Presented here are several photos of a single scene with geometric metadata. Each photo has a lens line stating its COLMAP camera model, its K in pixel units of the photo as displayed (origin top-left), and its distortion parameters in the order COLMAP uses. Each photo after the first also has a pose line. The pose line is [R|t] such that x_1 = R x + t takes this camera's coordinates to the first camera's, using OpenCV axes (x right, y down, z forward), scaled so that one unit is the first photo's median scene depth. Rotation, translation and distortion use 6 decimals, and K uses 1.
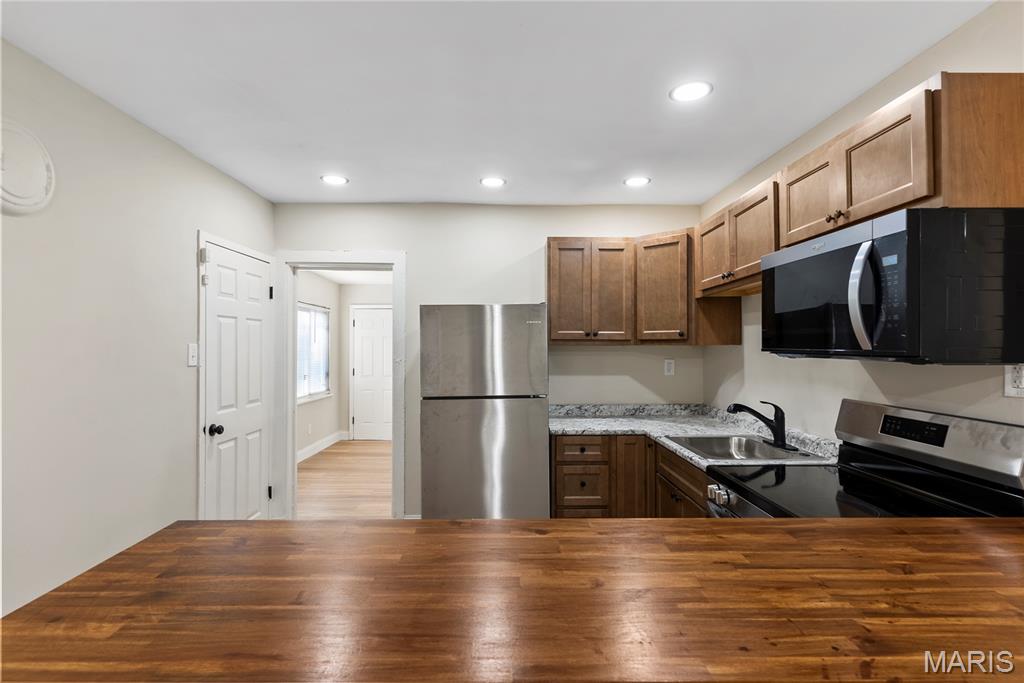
lens RADIAL K [[489.0, 0, 510.6], [0, 489.0, 340.9], [0, 0, 1]] dist [0.002672, -0.000212]
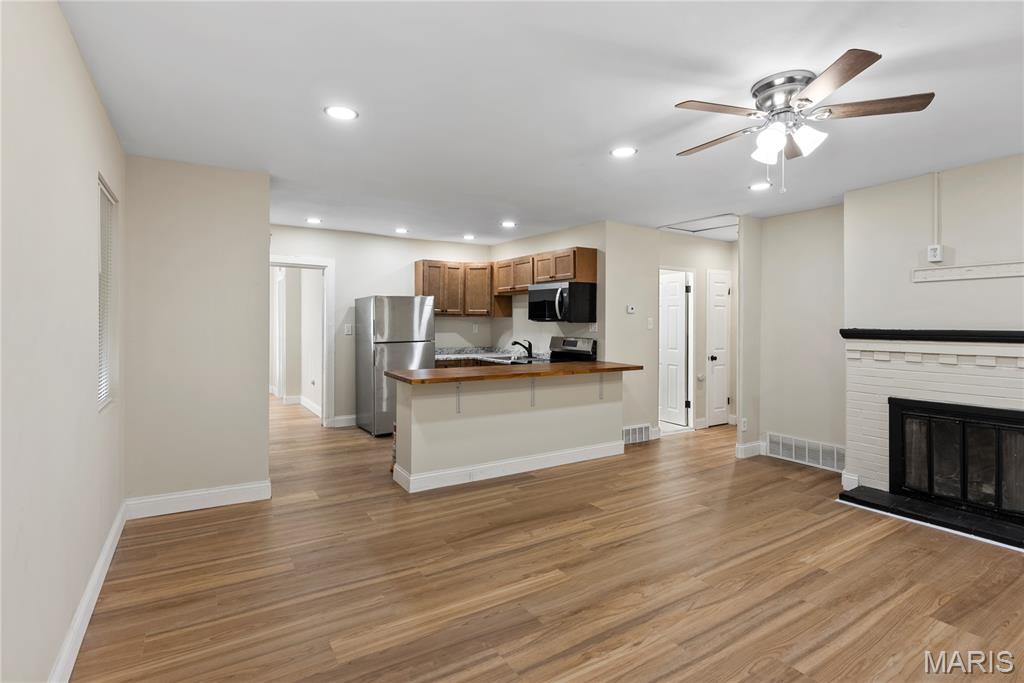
lens RADIAL K [[495.4, 0, 512.5], [0, 495.4, 324.8], [0, 0, 1]] dist [0.003463, 0.000367]
pose [[0.854074, 0.002047, 0.520147, -0.699561], [-0.014389, 0.999703, 0.019693, -0.002240], [-0.519952, -0.024304, 0.853850, -0.923413]]
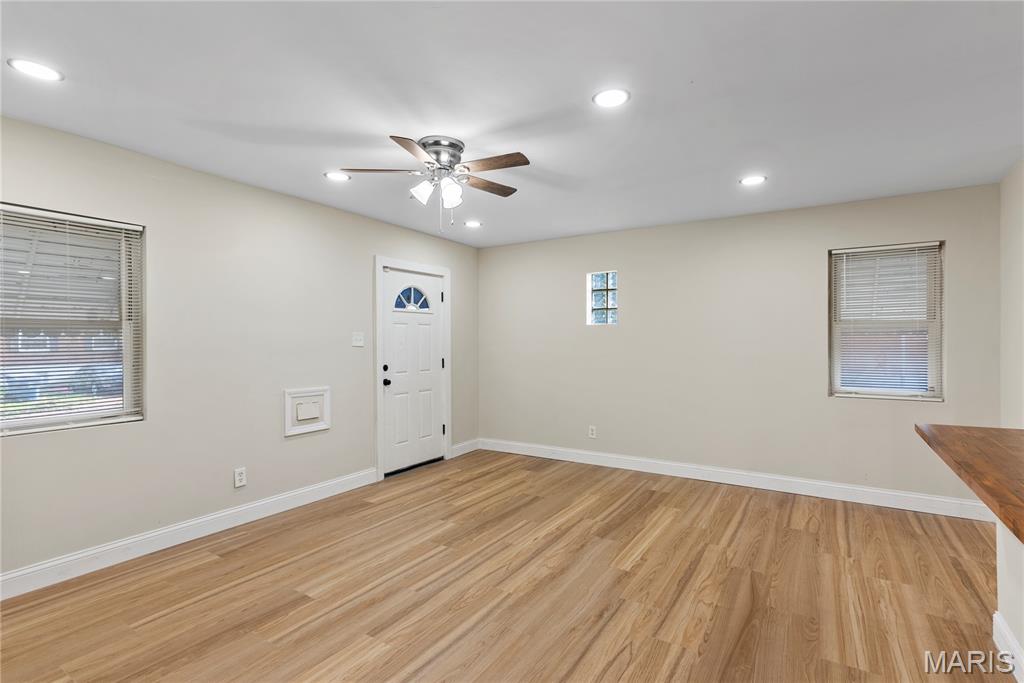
lens RADIAL K [[489.0, 0, 510.6], [0, 489.0, 340.9], [0, 0, 1]] dist [0.002672, -0.000212]
pose [[-0.554633, 0.001858, -0.832093, 0.732024], [0.019097, 0.999763, -0.010497, 0.021338], [0.831876, -0.021712, -0.554537, 0.122870]]
